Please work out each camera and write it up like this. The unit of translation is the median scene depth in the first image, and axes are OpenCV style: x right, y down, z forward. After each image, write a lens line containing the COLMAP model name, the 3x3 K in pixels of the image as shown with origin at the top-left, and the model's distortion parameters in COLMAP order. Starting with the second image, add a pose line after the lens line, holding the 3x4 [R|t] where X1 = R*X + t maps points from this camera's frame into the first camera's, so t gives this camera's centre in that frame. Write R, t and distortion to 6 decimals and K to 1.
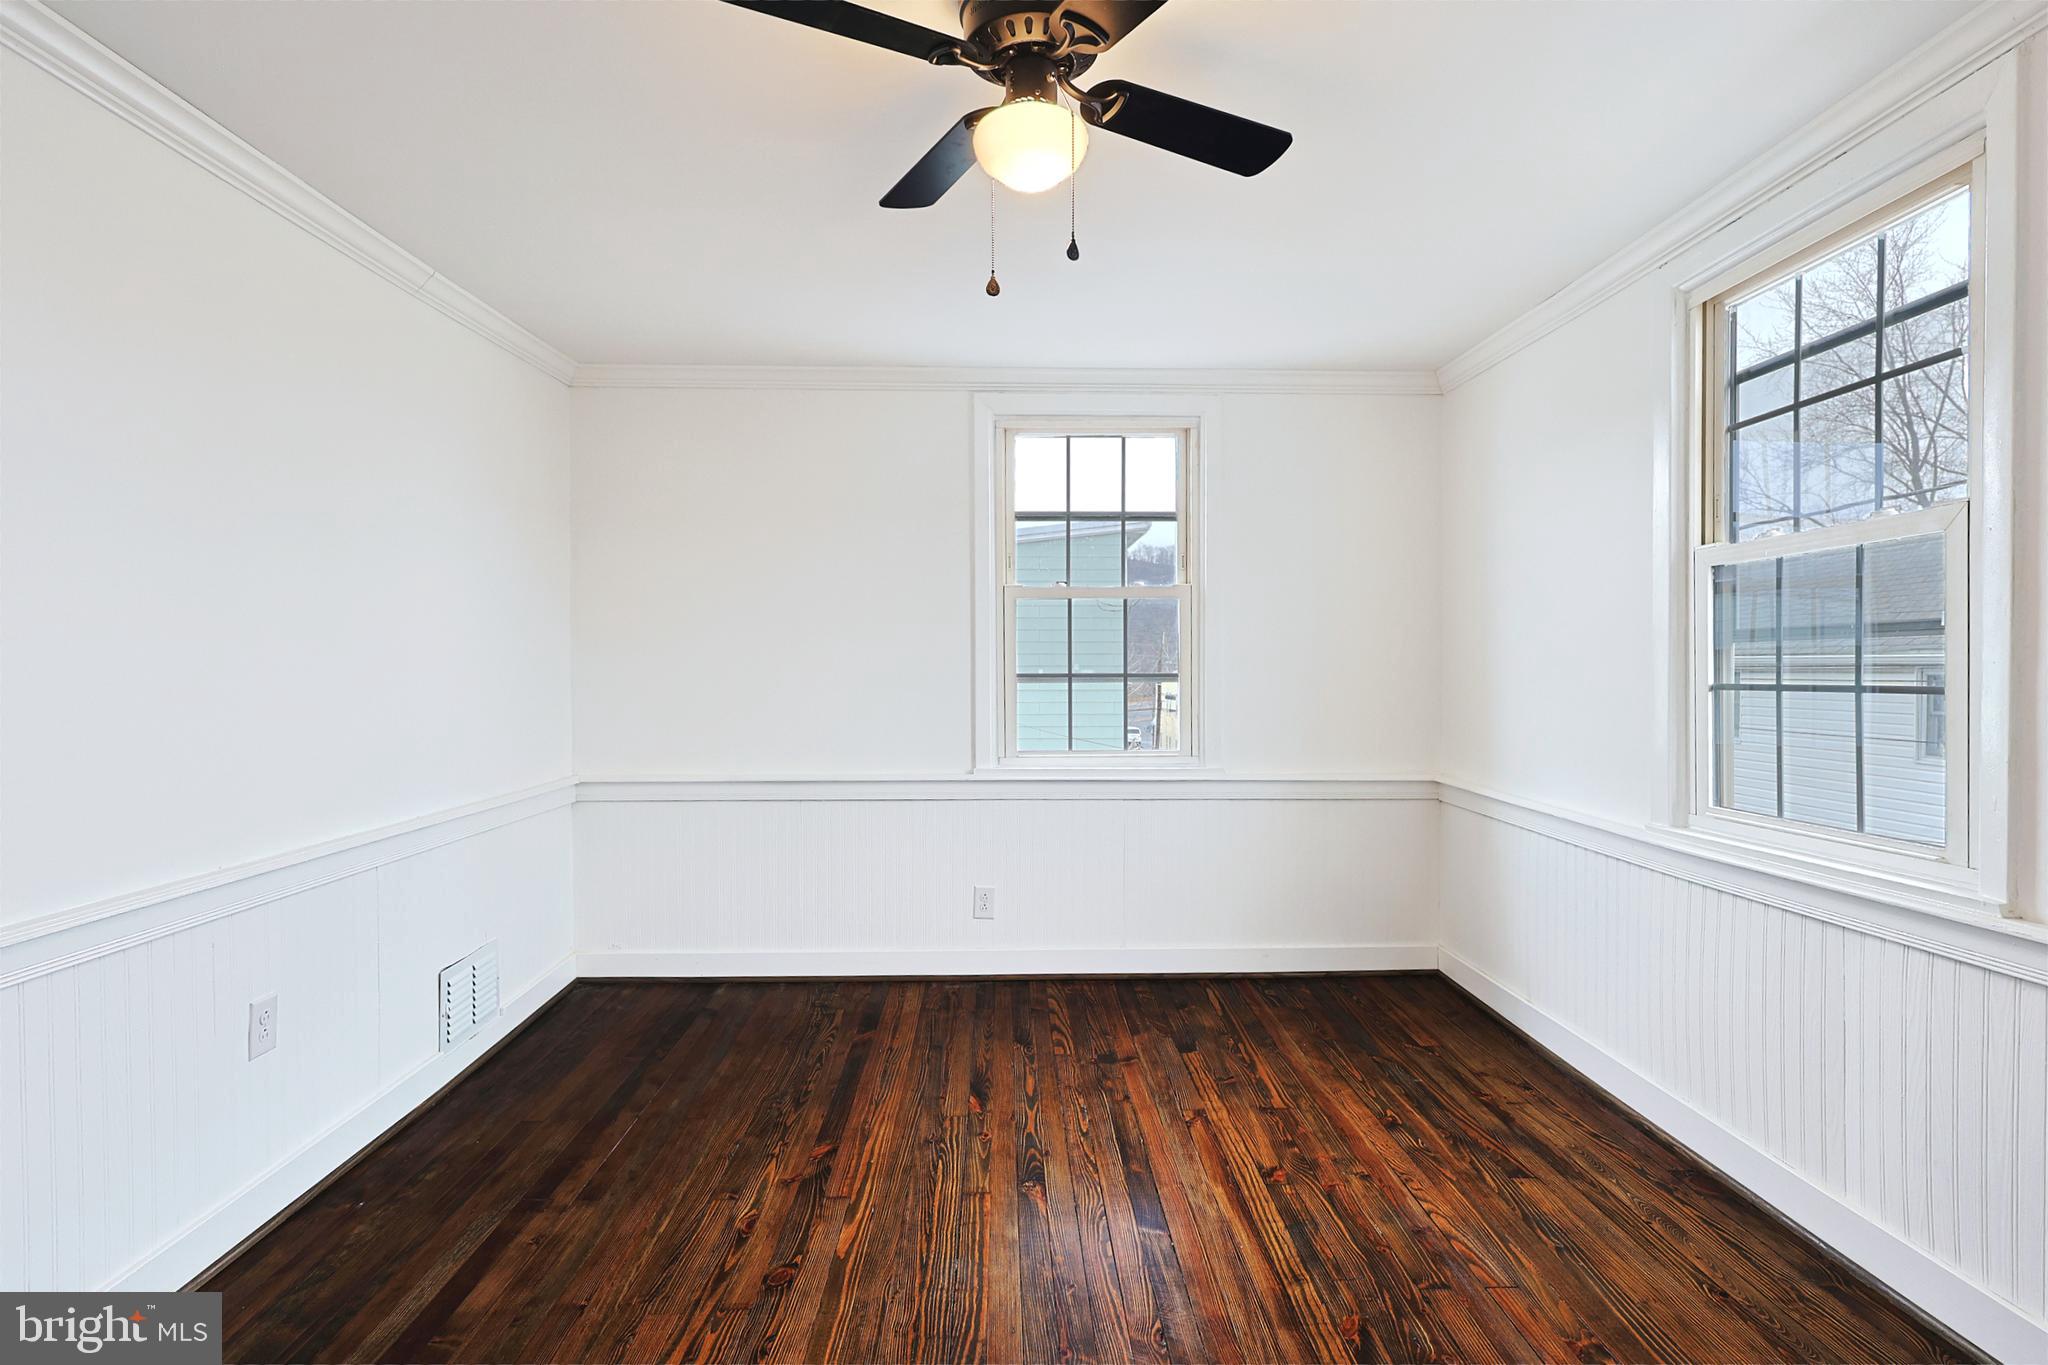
lens RADIAL K [[1020.8, 0, 1047.2], [0, 1020.8, 675.8], [0, 0, 1]] dist [-0.001086, 0.000881]
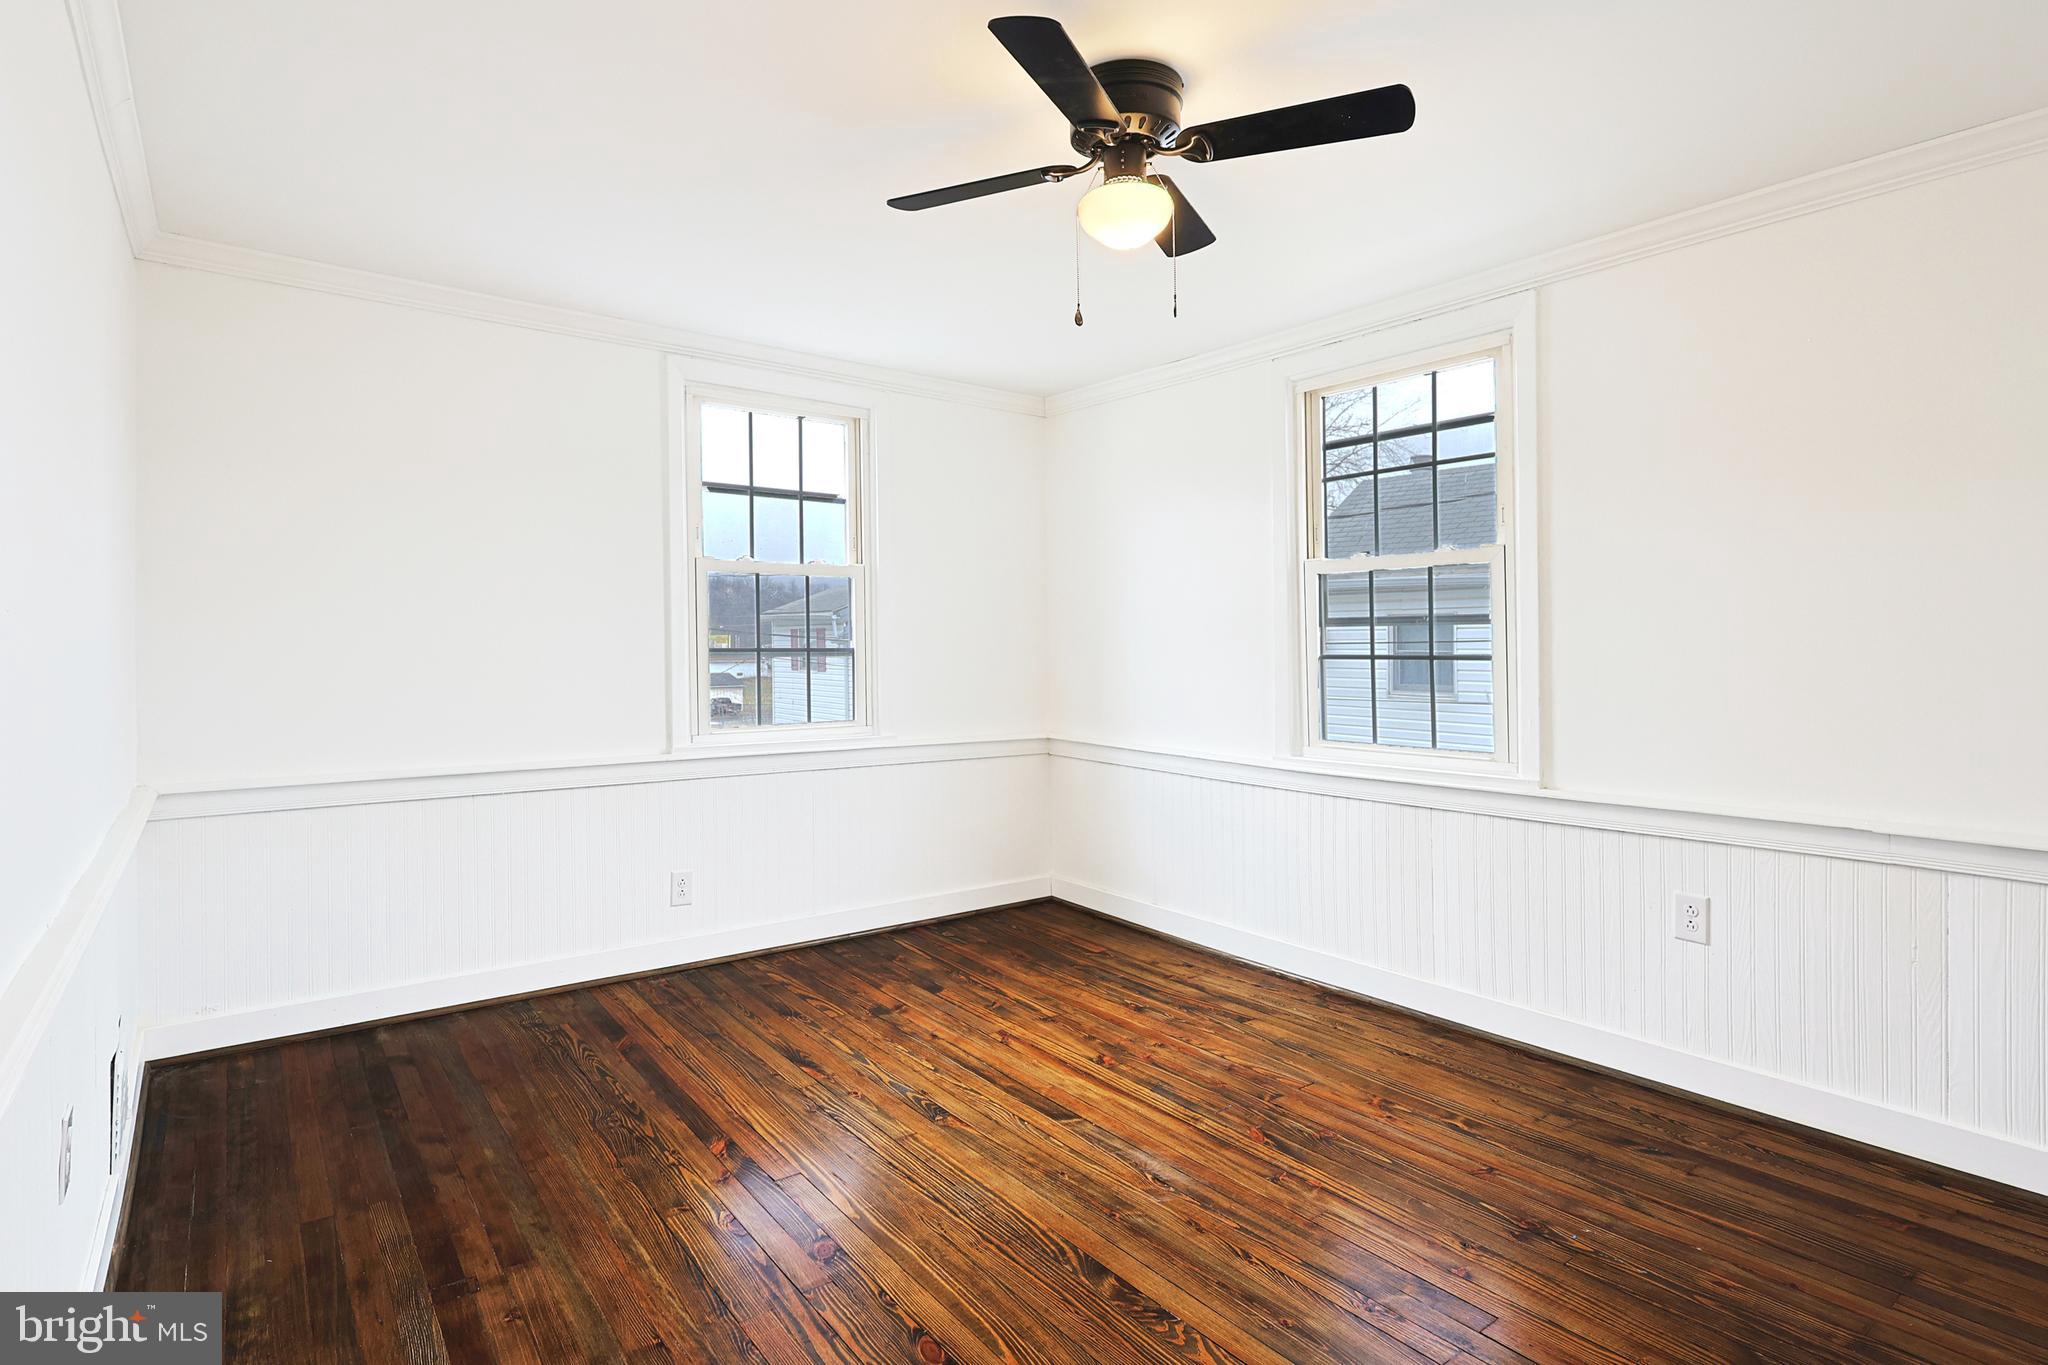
lens RADIAL K [[1022.7, 0, 1019.6], [0, 1022.7, 634.3], [0, 0, 1]] dist [0.001902, 0.000969]
pose [[0.824403, 0.008794, 0.565934, -0.478824], [0.001370, 0.999845, -0.017532, 0.003025], [-0.566001, 0.015228, 0.824264, 0.040384]]
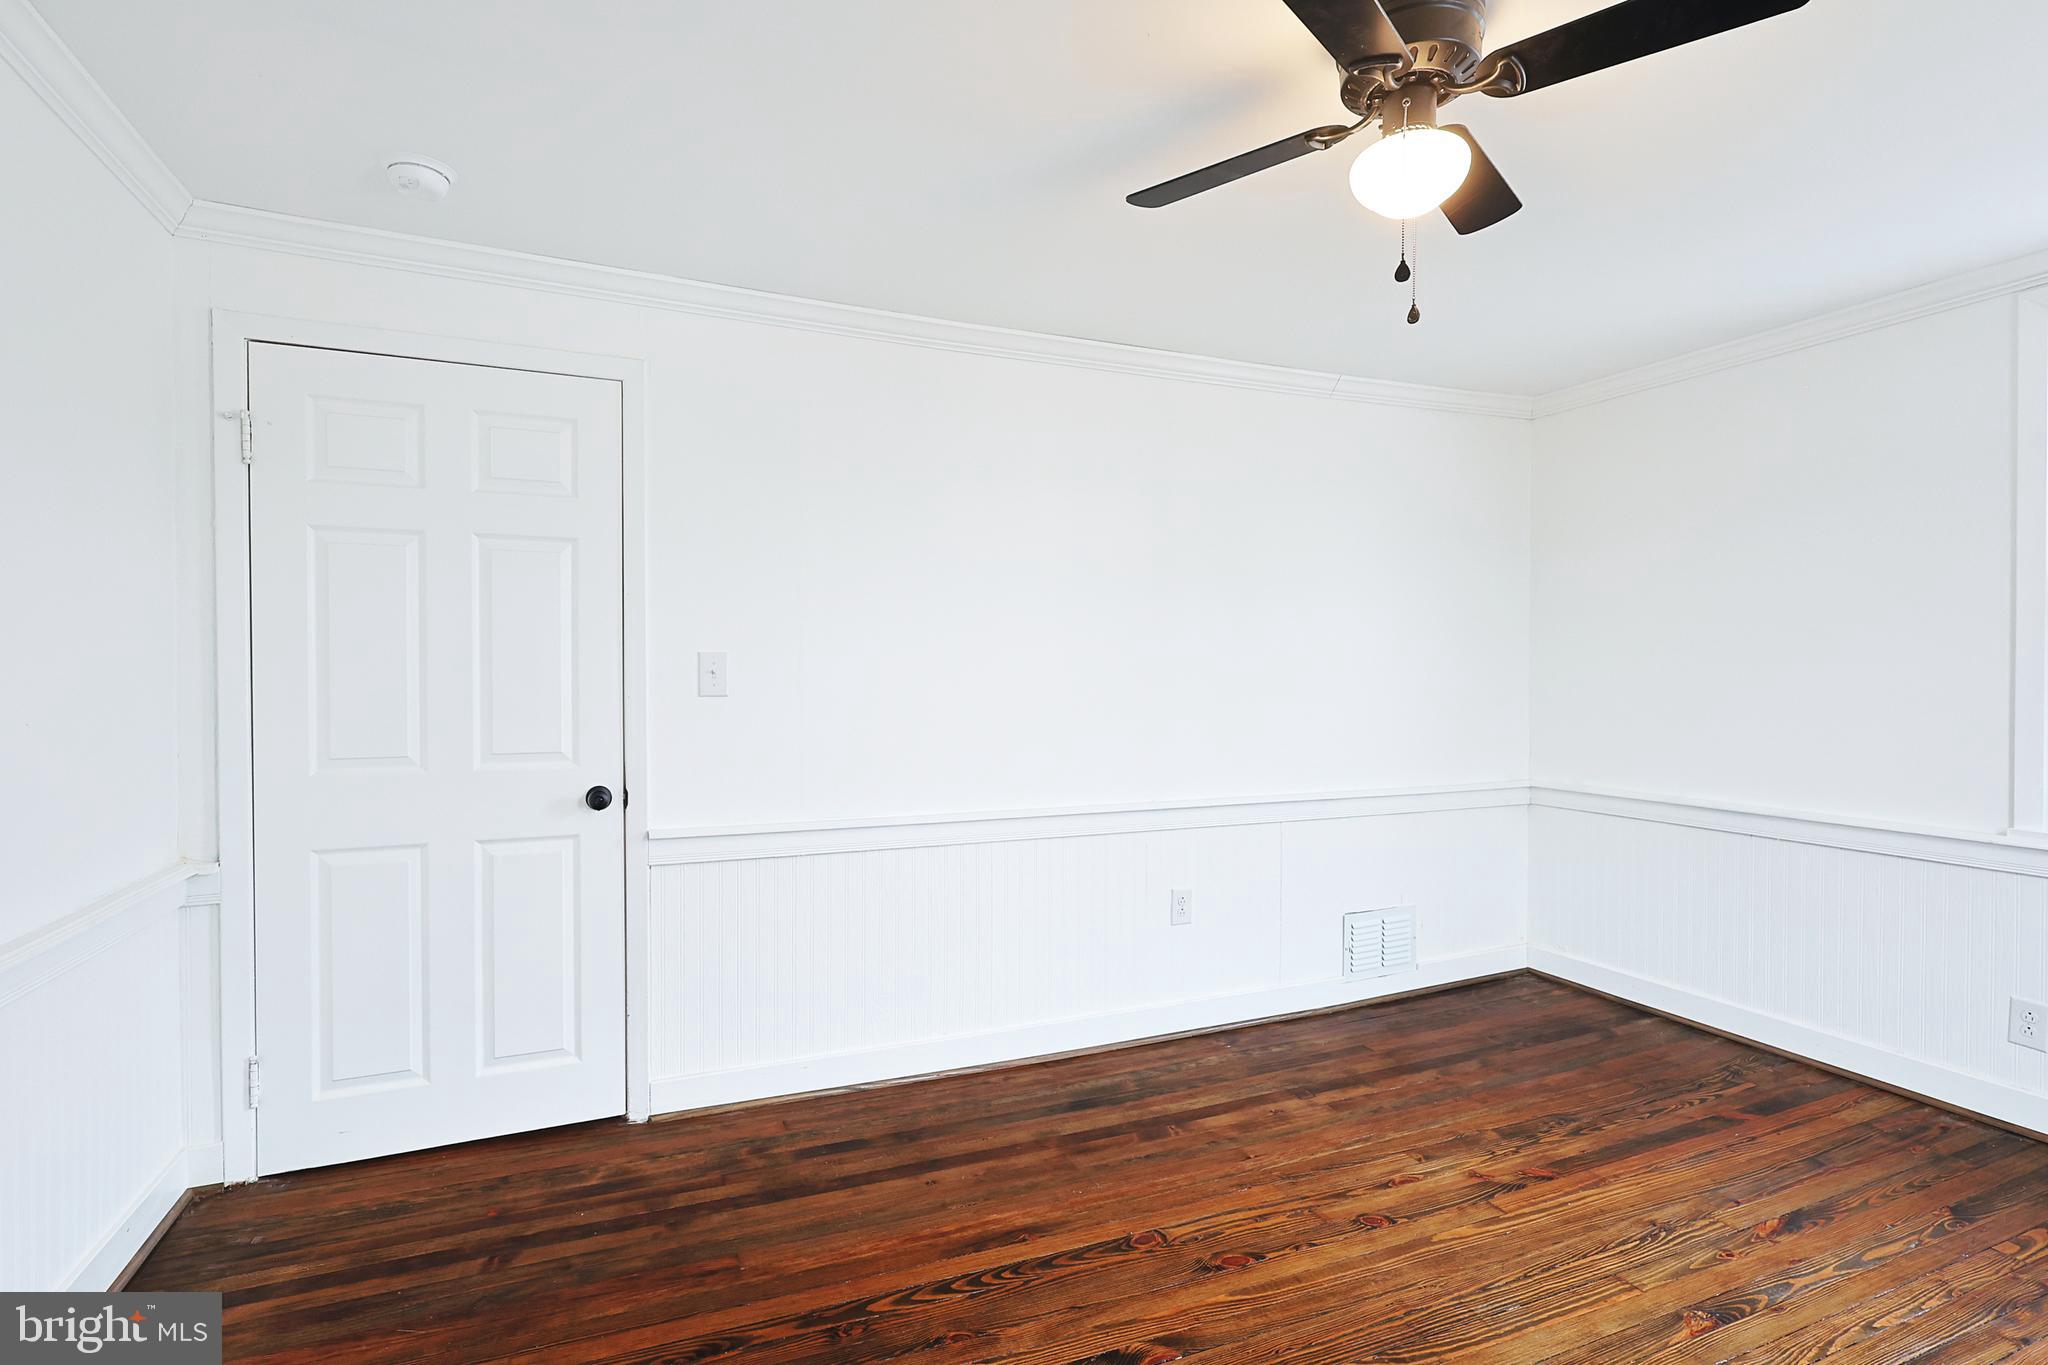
lens RADIAL K [[1020.8, 0, 1047.2], [0, 1020.8, 675.8], [0, 0, 1]] dist [-0.001086, 0.000881]
pose [[0.366604, 0.005383, -0.930362, 0.465523], [-0.012215, 0.999925, 0.000972, -0.008343], [0.930297, 0.011008, 0.366642, 0.172142]]
